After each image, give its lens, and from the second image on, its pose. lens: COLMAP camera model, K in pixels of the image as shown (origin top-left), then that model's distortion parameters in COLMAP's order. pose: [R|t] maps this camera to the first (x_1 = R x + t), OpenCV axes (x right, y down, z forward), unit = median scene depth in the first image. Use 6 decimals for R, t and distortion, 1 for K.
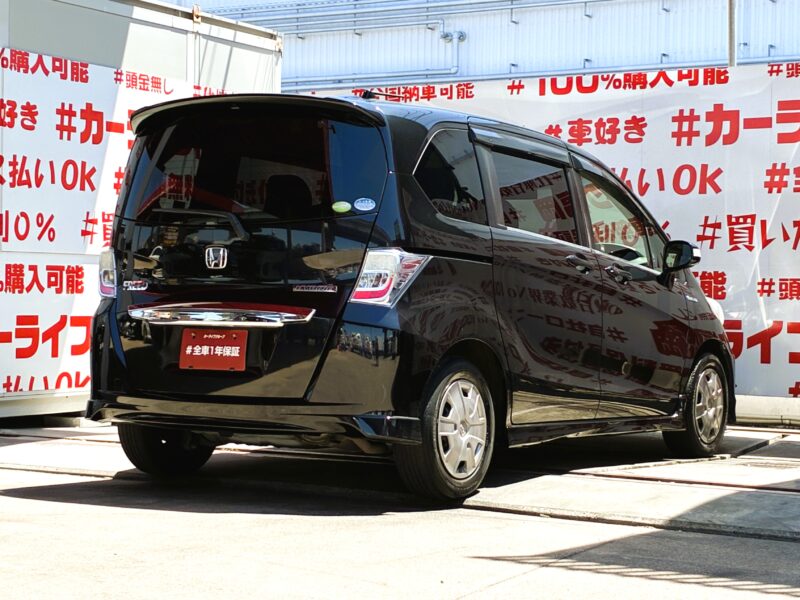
lens RADIAL K [[1712.3, 0, 400.0], [0, 1712.3, 300.0], [0, 0, 1]] dist [0.285923, -1.761787]
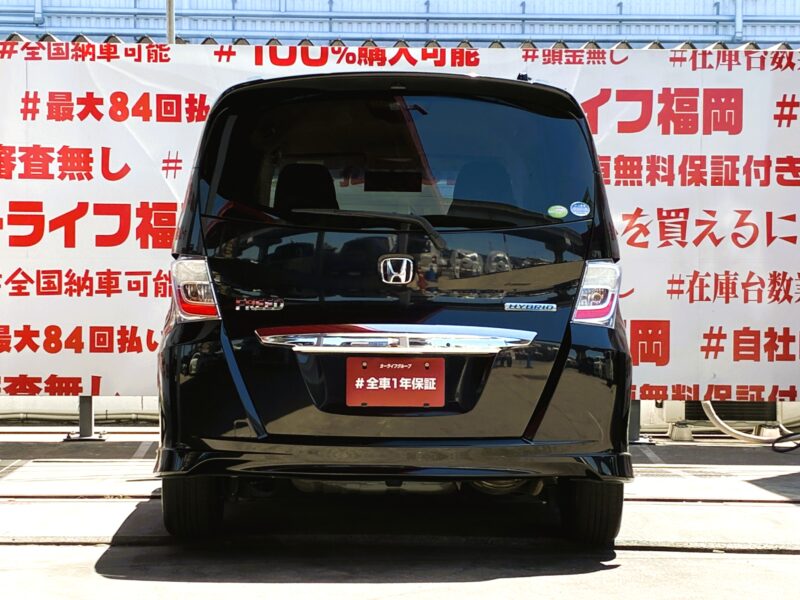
lens RADIAL K [[1874.6, 0, 381.5], [0, 1874.6, 301.6], [0, 0, 1]] dist [0.279144, -1.405219]
pose [[0.850314, -0.014259, 0.526083, -0.387218], [0.004405, 0.999791, 0.019979, -0.018282], [-0.526257, -0.014671, 0.850199, 0.157315]]
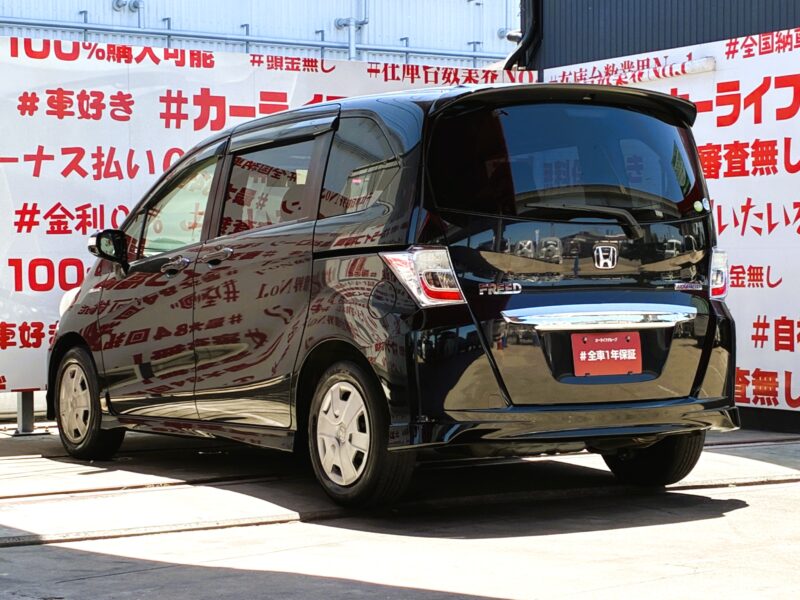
lens RADIAL K [[1874.6, 0, 381.5], [0, 1874.6, 301.6], [0, 0, 1]] dist [0.279144, -1.405219]
pose [[0.452047, -0.031498, 0.891438, -0.719356], [0.015097, 0.999503, 0.027661, -0.020196], [-0.891867, 0.000954, 0.452298, 0.422354]]
